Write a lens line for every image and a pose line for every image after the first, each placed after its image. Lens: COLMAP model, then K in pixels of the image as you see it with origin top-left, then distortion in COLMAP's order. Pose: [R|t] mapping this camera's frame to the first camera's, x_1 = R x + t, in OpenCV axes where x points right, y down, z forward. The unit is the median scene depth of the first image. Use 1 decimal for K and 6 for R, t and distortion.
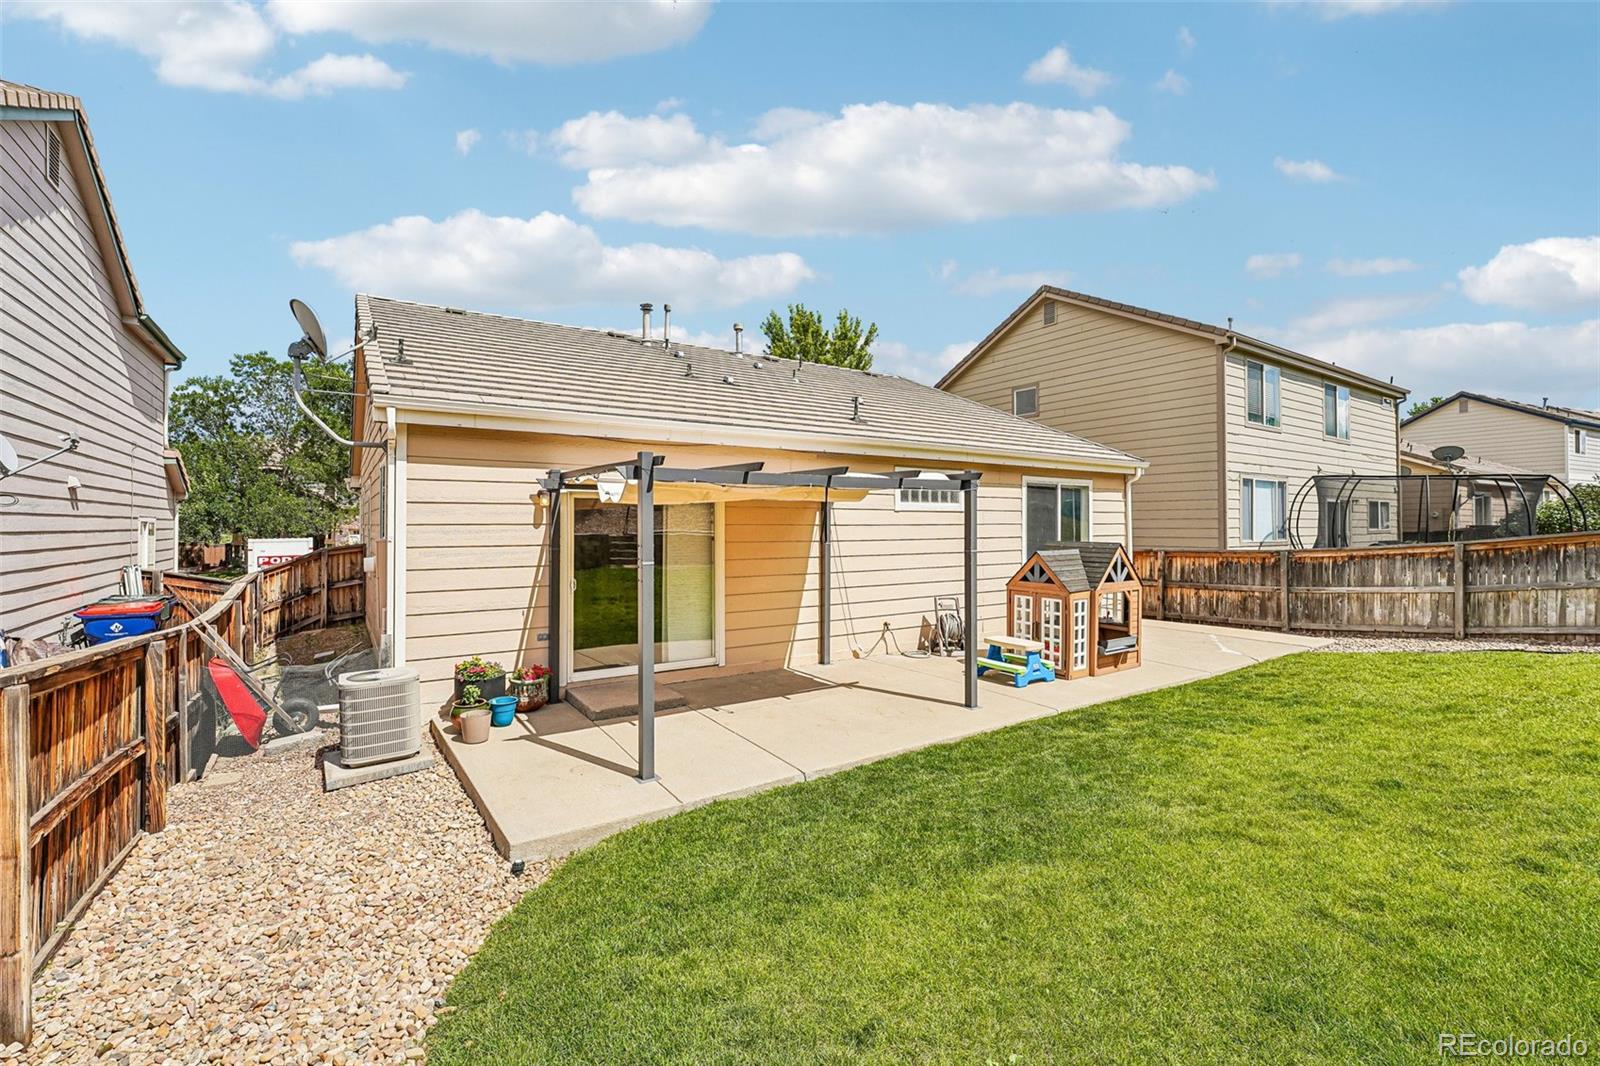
lens RADIAL K [[671.1, 0, 772.3], [0, 671.1, 526.8], [0, 0, 1]] dist [0.001350, 0.000142]
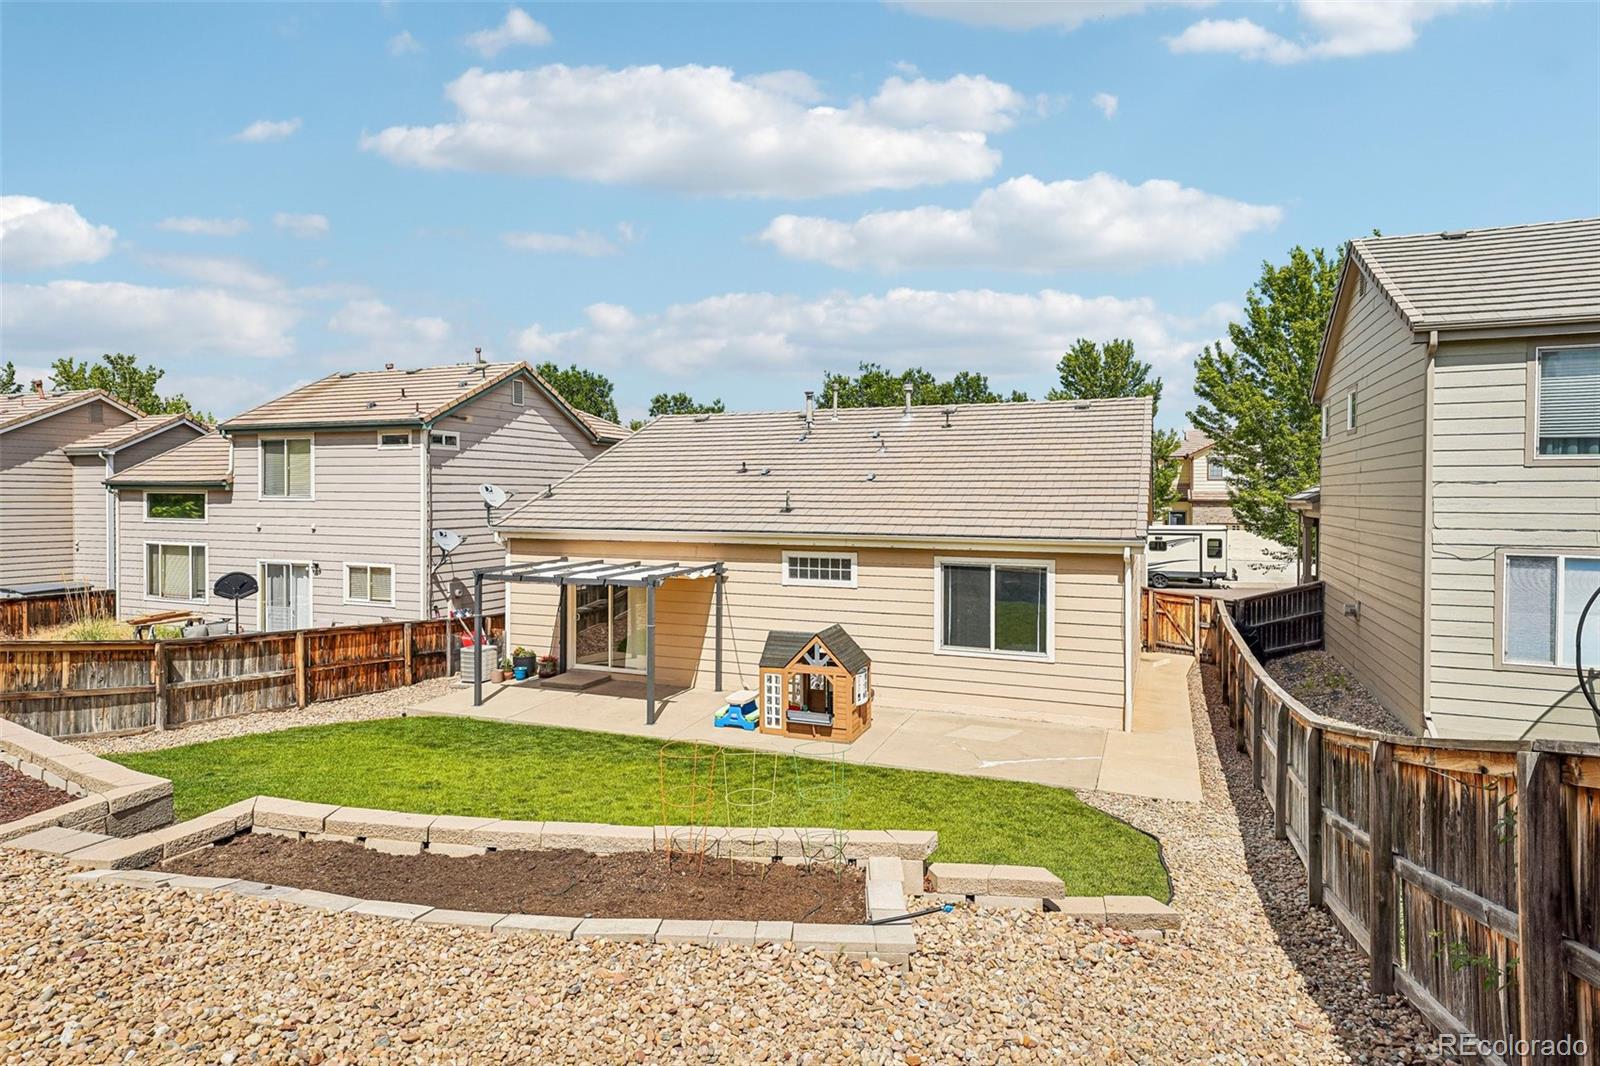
lens RADIAL K [[881.1, 0, 803.3], [0, 881.1, 514.0], [0, 0, 1]] dist [0.036028, 0.000306]
pose [[0.581850, 0.023859, -0.812946, 1.537091], [-0.005825, 0.999666, 0.025170, -0.197633], [0.813275, -0.009910, 0.581794, 0.060645]]
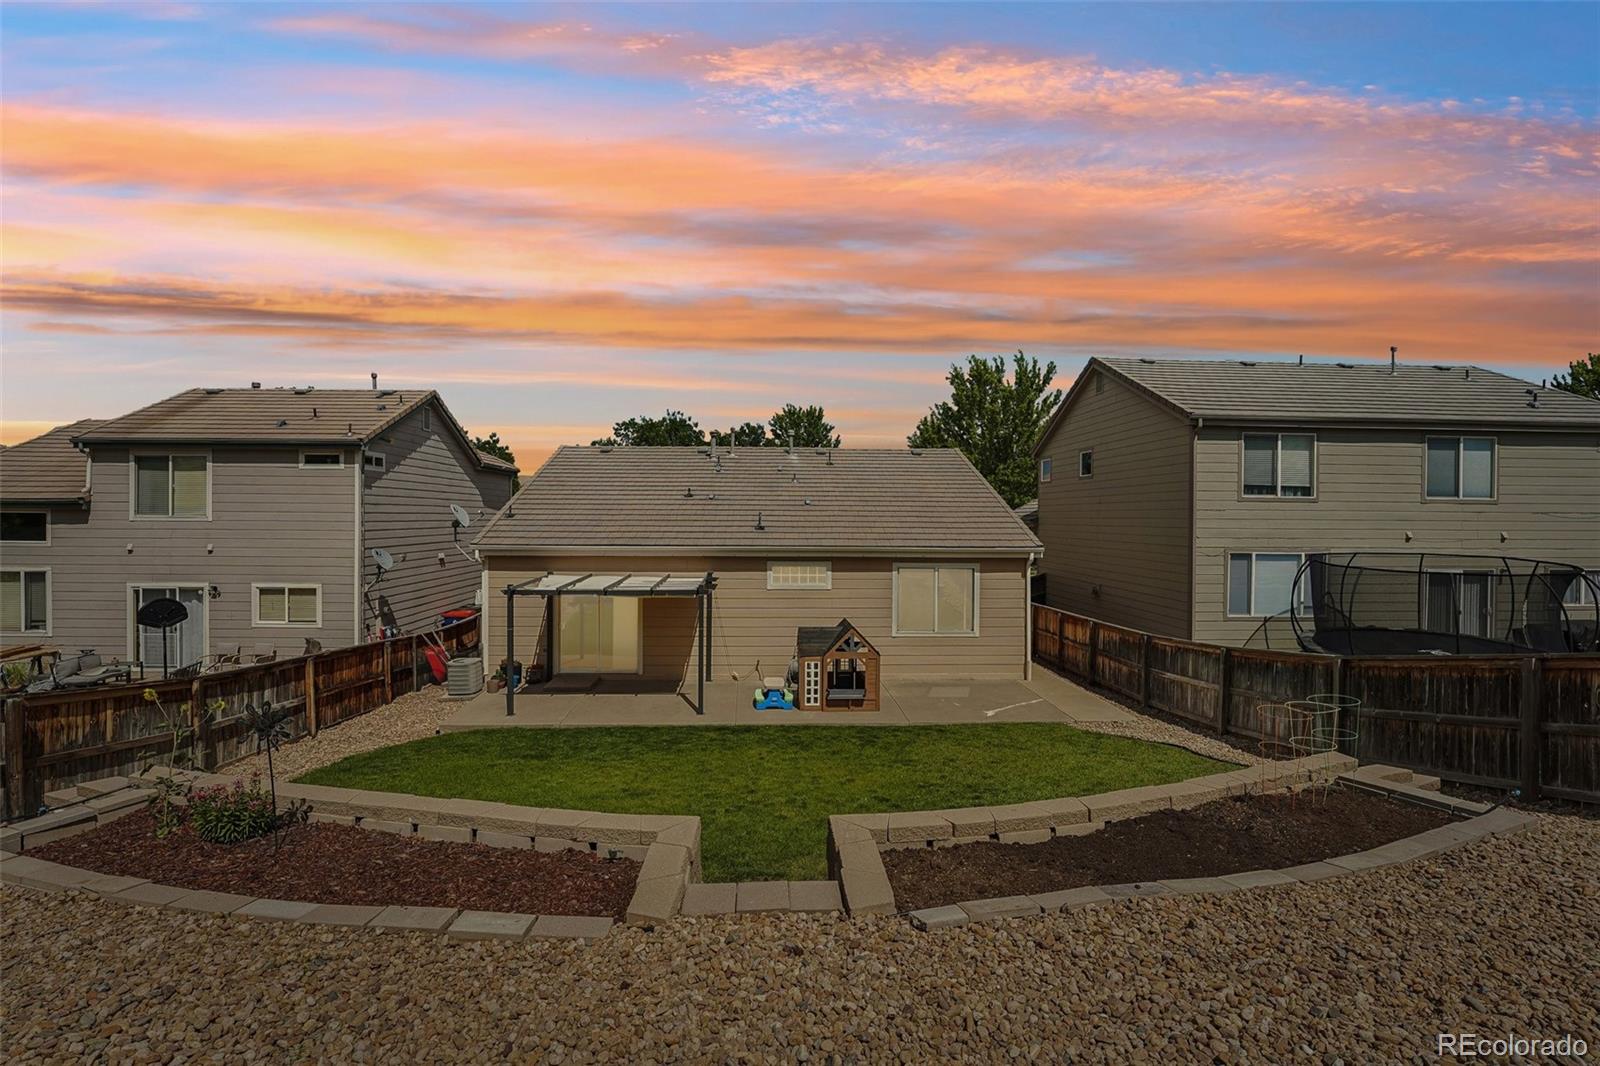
lens RADIAL K [[676.9, 0, 787.3], [0, 676.9, 523.3], [0, 0, 1]] dist [-0.008868, 0.000776]
pose [[0.860710, 0.013915, -0.508906, 1.003905], [-0.009850, 0.999894, 0.010682, -0.191299], [0.509001, -0.004182, 0.860756, -0.323775]]
